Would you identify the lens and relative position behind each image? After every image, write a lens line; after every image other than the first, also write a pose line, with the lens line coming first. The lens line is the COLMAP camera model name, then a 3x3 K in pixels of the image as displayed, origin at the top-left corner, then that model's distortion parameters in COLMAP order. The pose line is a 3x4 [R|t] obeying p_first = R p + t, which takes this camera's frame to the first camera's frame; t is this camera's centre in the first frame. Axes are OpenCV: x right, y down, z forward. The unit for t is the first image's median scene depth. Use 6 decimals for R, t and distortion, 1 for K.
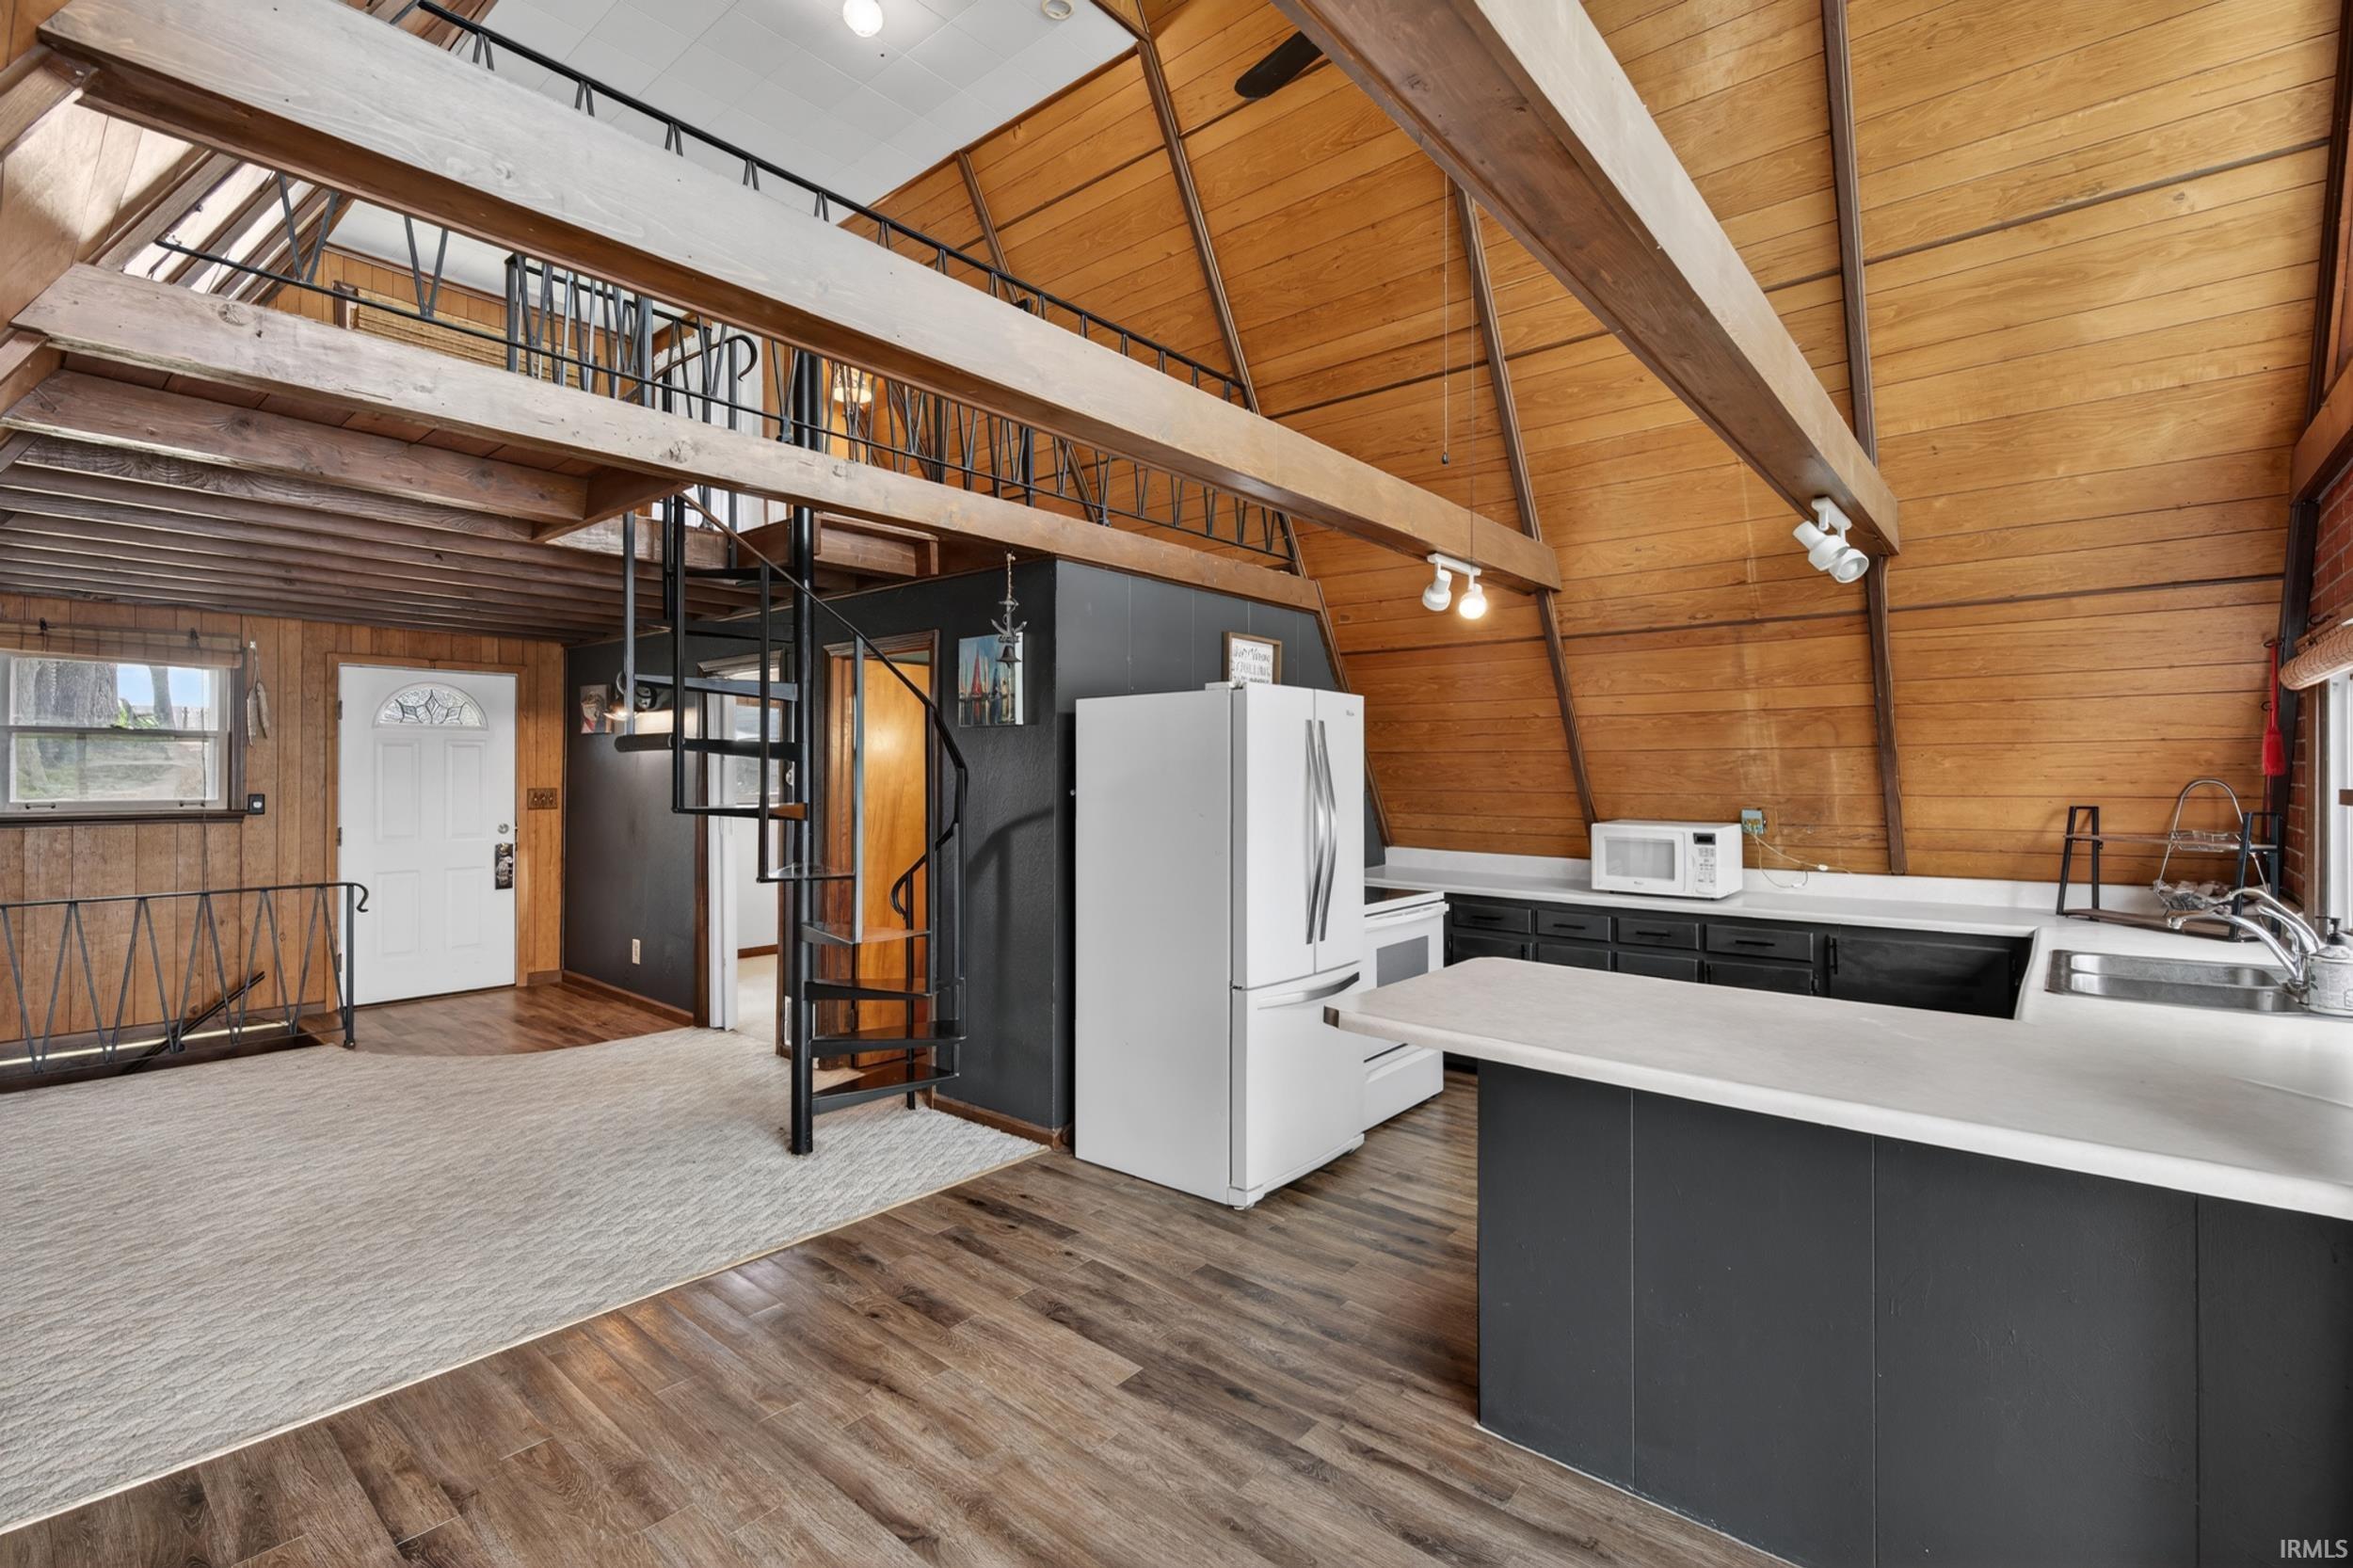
lens RADIAL K [[1046.2, 0, 1182.4], [0, 1046.2, 768.4], [0, 0, 1]] dist [0.001700, 0.000946]
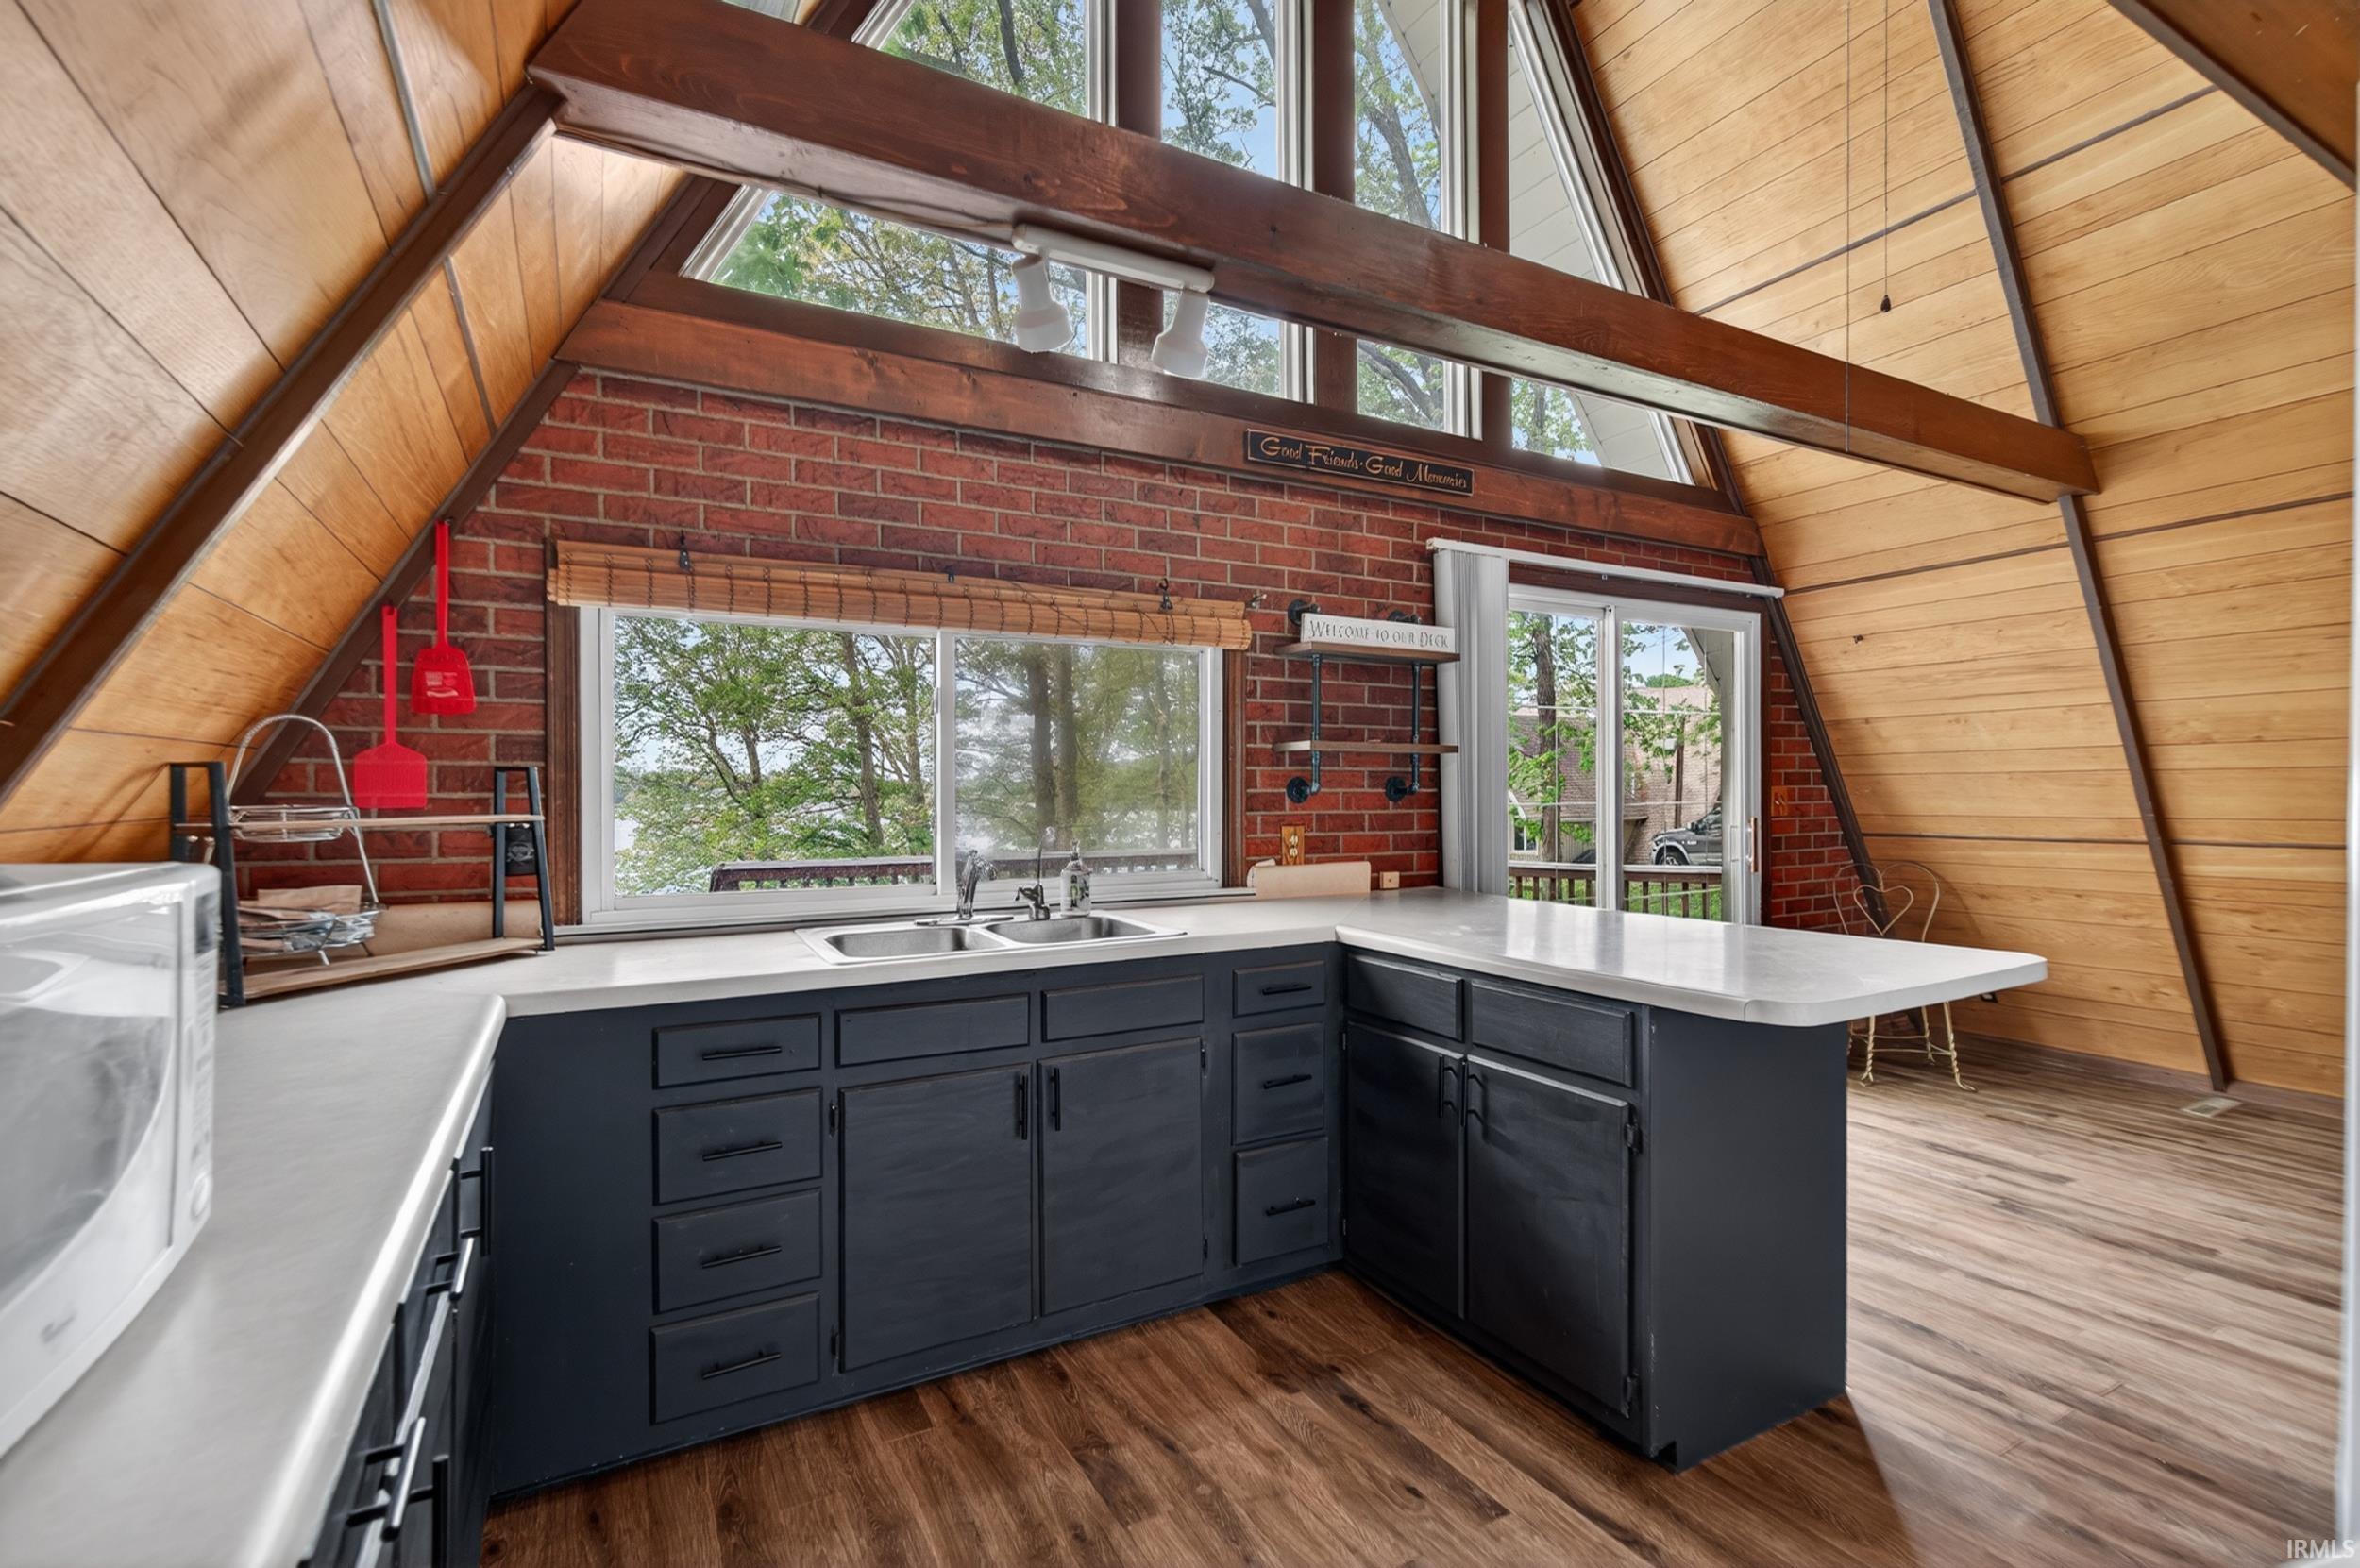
lens RADIAL K [[1070.1, 0, 1202.7], [0, 1070.1, 781.4], [0, 0, 1]] dist [-0.000277, 0.000474]
pose [[-0.936620, 0.002522, 0.350337, 0.260568], [-0.000558, 0.999962, -0.008689, 0.042829], [-0.350346, -0.008333, -0.936583, 1.129202]]
